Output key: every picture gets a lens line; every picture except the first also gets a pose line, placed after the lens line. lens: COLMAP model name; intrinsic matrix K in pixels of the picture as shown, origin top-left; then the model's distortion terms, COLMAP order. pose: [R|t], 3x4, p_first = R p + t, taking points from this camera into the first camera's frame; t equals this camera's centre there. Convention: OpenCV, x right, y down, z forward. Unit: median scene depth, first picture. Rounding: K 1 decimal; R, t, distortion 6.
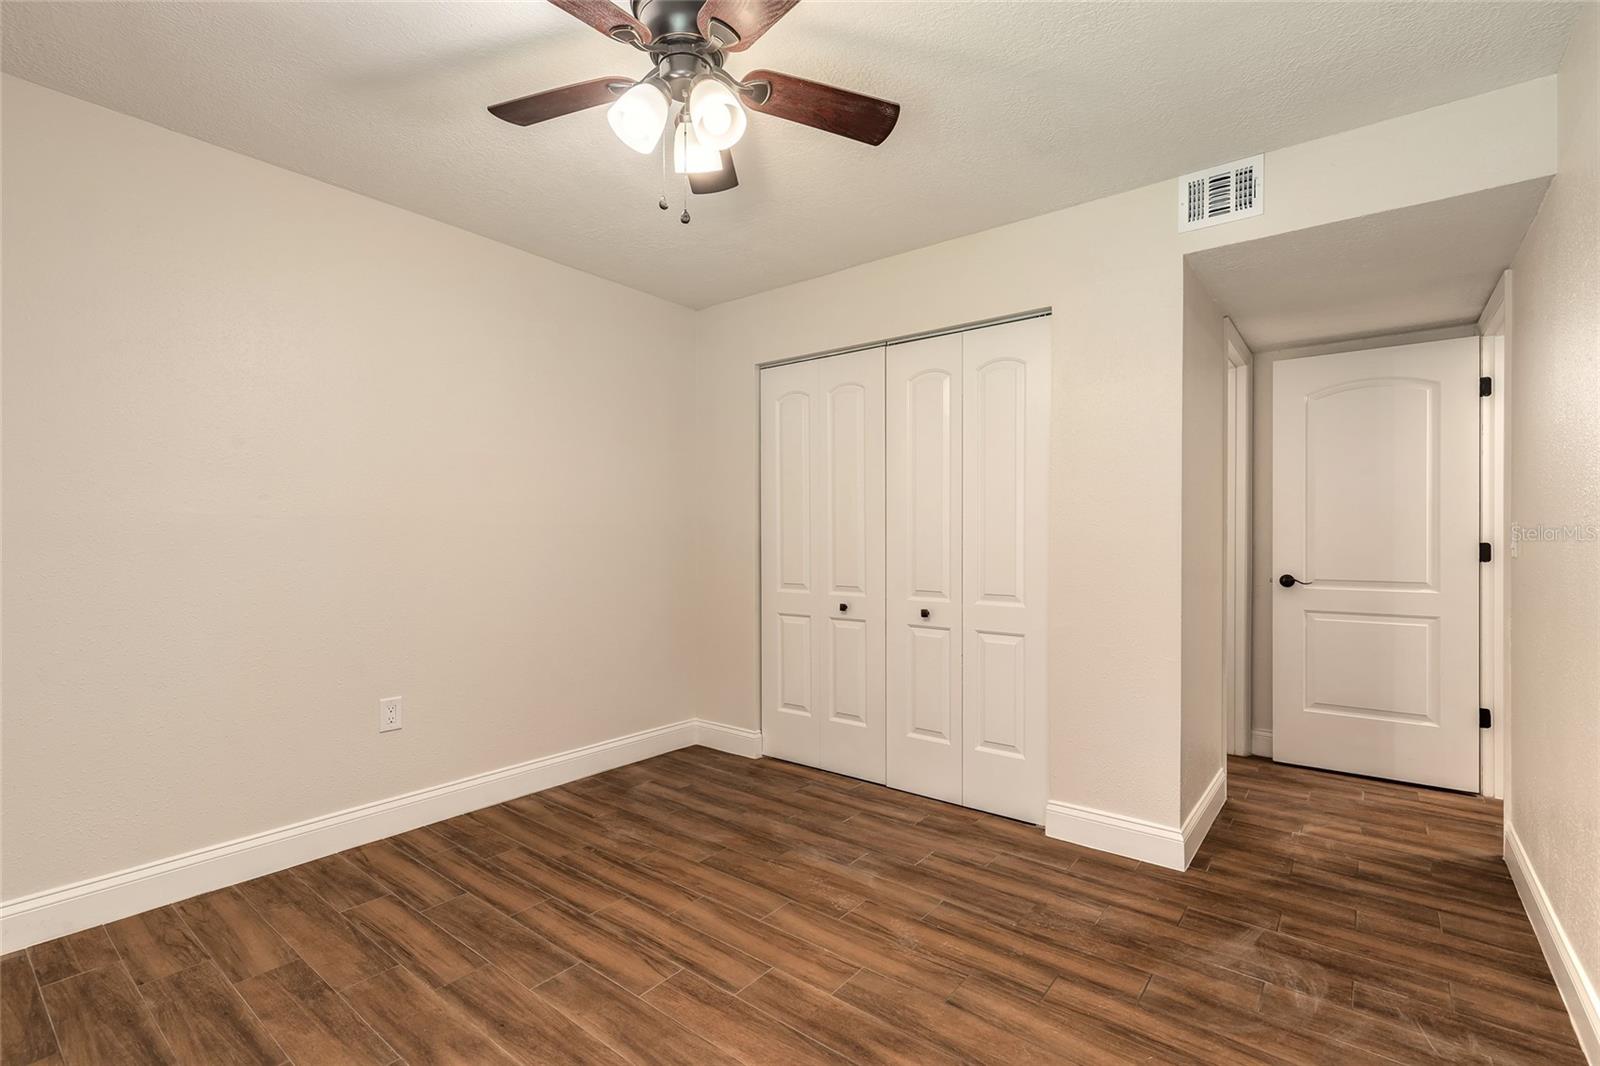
lens RADIAL K [[720.7, 0, 795.6], [0, 720.7, 537.4], [0, 0, 1]] dist [0.006941, -0.000775]
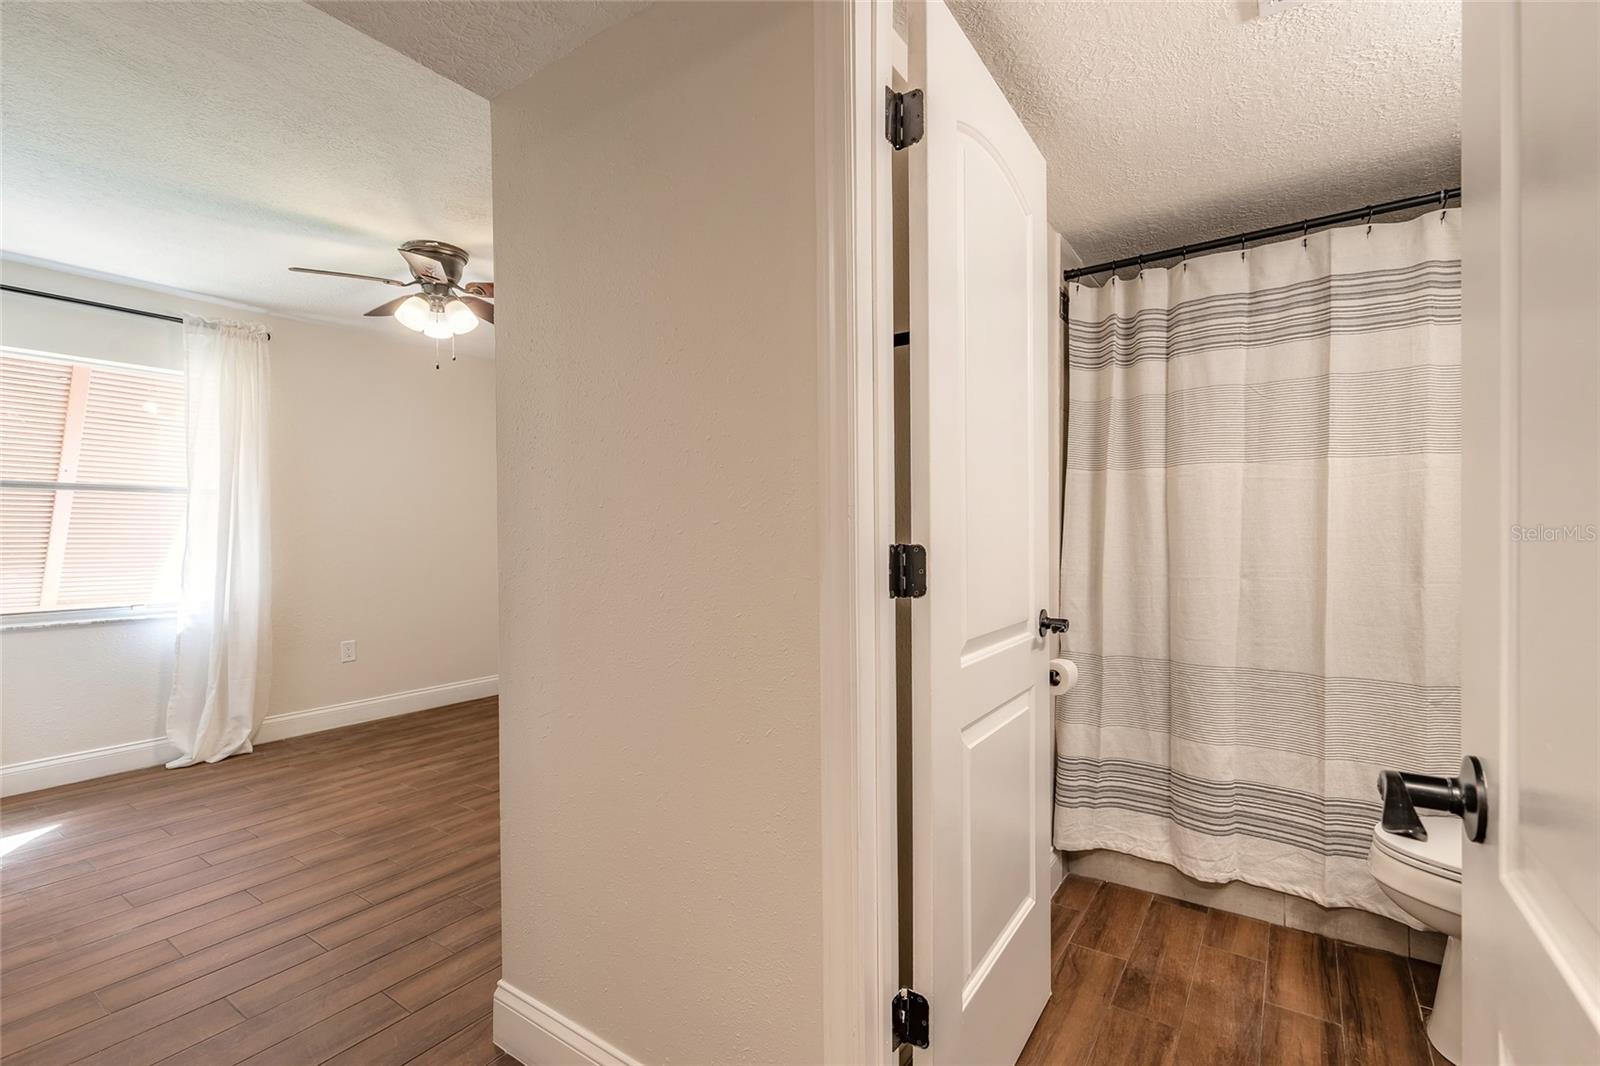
lens RADIAL K [[720.7, 0, 795.6], [0, 720.7, 537.4], [0, 0, 1]] dist [0.006941, -0.000775]
pose [[0.063606, 0.002584, -0.997972, 1.213759], [0.005008, 0.999983, 0.002909, 0.001610], [0.997963, -0.005182, 0.063592, 1.234053]]
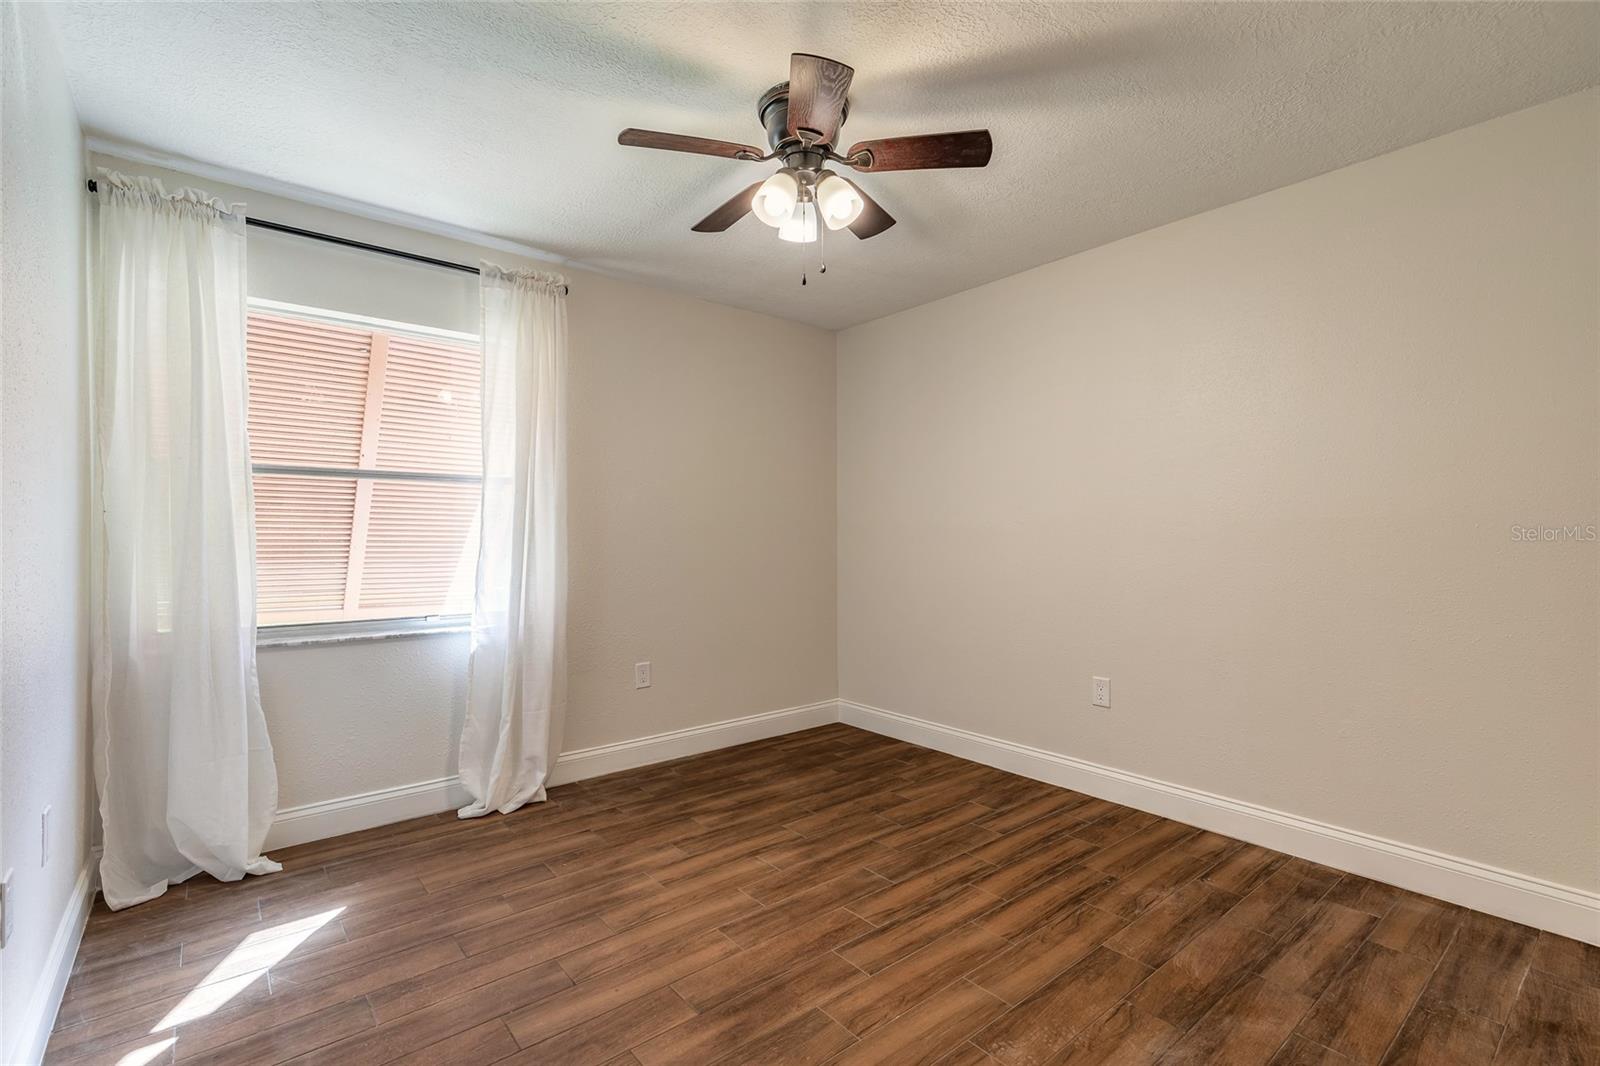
lens RADIAL K [[720.7, 0, 795.6], [0, 720.7, 537.4], [0, 0, 1]] dist [0.006941, -0.000775]
pose [[-0.208840, 0.000194, -0.977950, 0.729210], [-0.002355, 0.999997, 0.000702, 0.001714], [0.977947, 0.002449, -0.208839, 0.852583]]
